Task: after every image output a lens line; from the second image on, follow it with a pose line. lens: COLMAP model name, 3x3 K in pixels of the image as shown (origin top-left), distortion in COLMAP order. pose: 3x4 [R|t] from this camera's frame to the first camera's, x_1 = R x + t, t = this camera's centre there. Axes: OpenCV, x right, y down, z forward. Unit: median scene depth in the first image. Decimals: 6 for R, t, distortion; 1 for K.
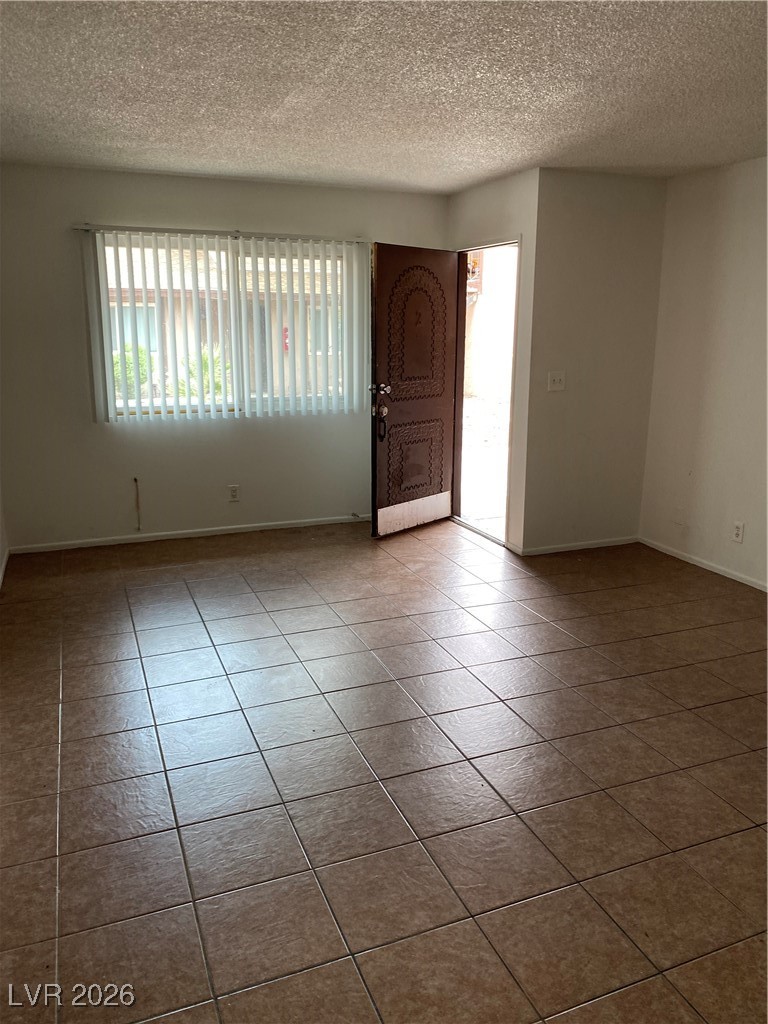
lens RADIAL K [[764.2, 0, 384.0], [0, 764.2, 512.0], [0, 0, 1]] dist [0.025648, -0.005459]
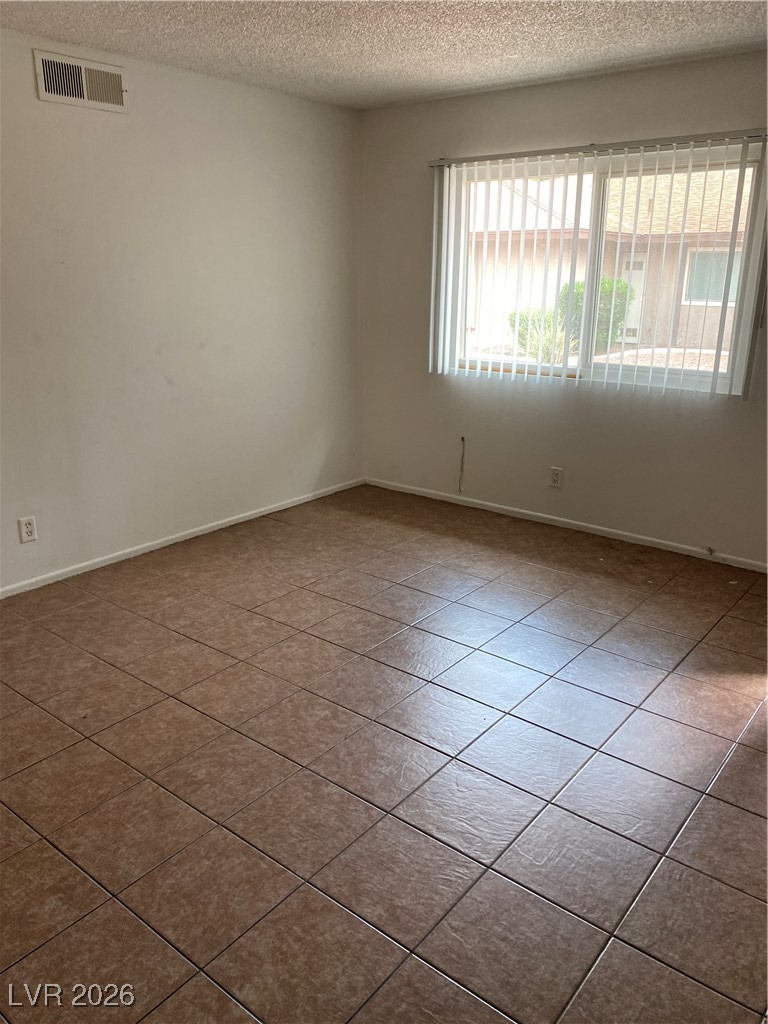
lens RADIAL K [[764.2, 0, 384.0], [0, 764.2, 512.0], [0, 0, 1]] dist [0.025648, -0.005459]
pose [[0.484992, 0.260686, -0.834761, 0.429235], [-0.208268, 0.961504, 0.179263, -0.102250], [0.849357, 0.086913, 0.520614, 0.440312]]
